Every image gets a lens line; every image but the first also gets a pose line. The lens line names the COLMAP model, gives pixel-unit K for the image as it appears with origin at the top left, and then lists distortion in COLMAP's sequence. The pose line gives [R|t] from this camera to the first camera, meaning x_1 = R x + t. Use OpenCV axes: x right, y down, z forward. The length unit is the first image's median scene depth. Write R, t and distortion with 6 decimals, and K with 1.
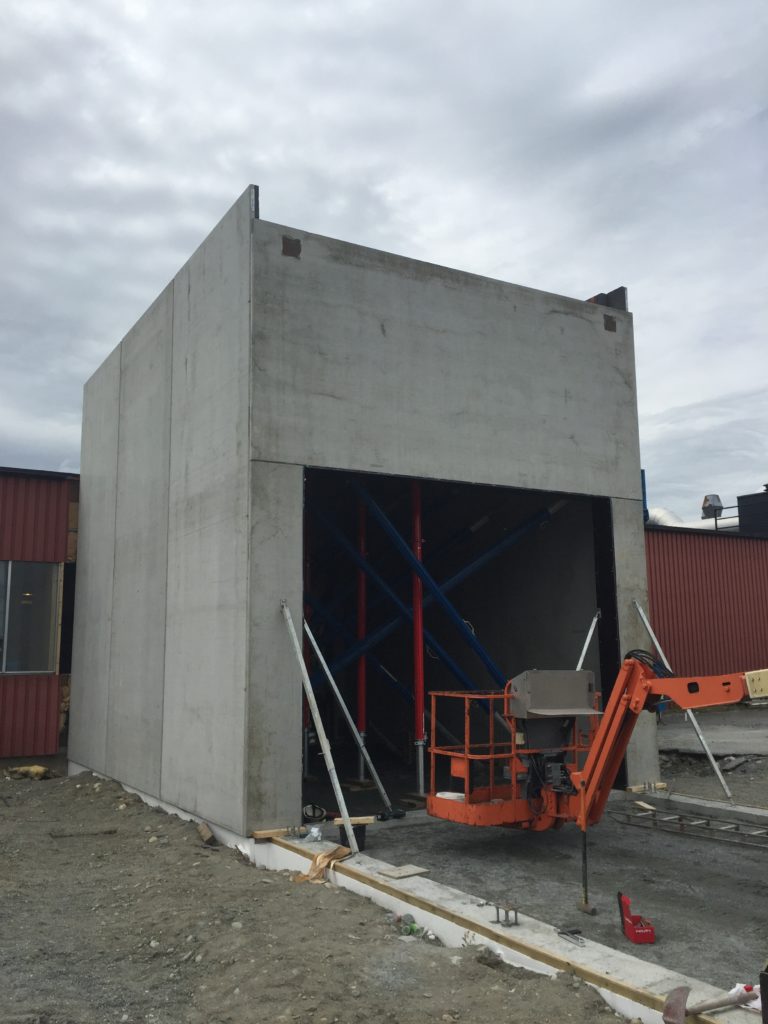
lens RADIAL K [[882.6, 0, 384.0], [0, 882.6, 512.0], [0, 0, 1]] dist [0.092783, -0.142320]
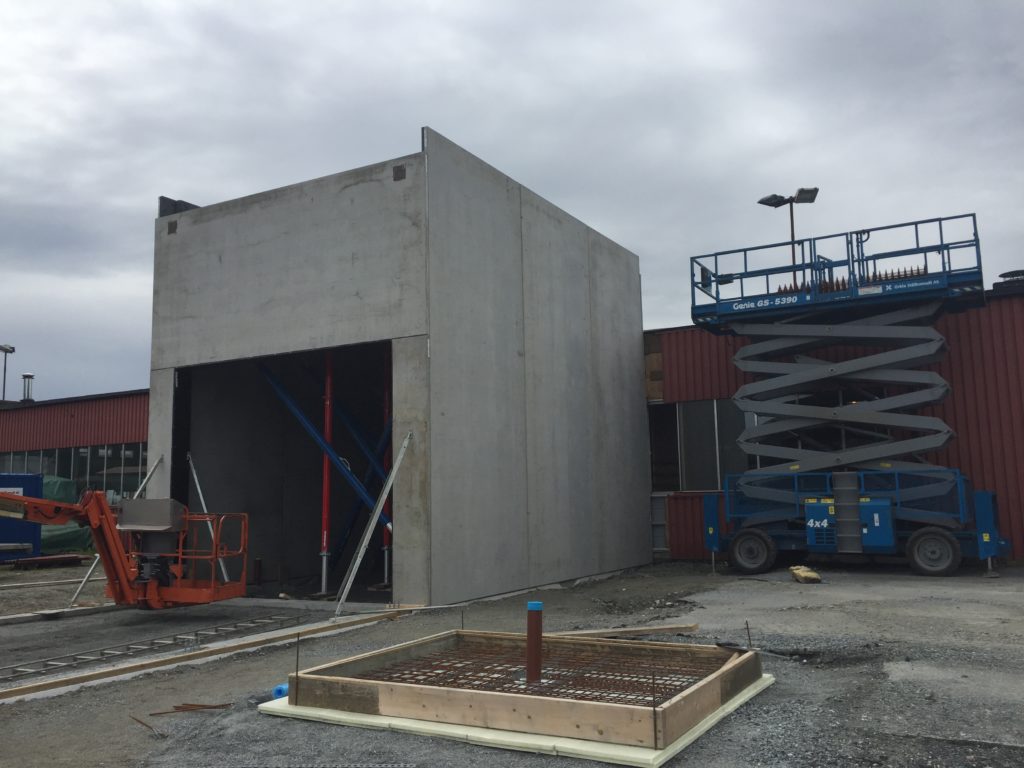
lens RADIAL K [[882.6, 0, 518.8], [0, 882.6, 387.5], [0, 0, 1]] dist [0.092783, -0.142320]
pose [[0.495182, -0.109272, -0.861890, 1.298048], [0.146048, 0.988411, -0.041403, 0.112682], [0.856426, -0.105375, 0.505402, 0.603070]]
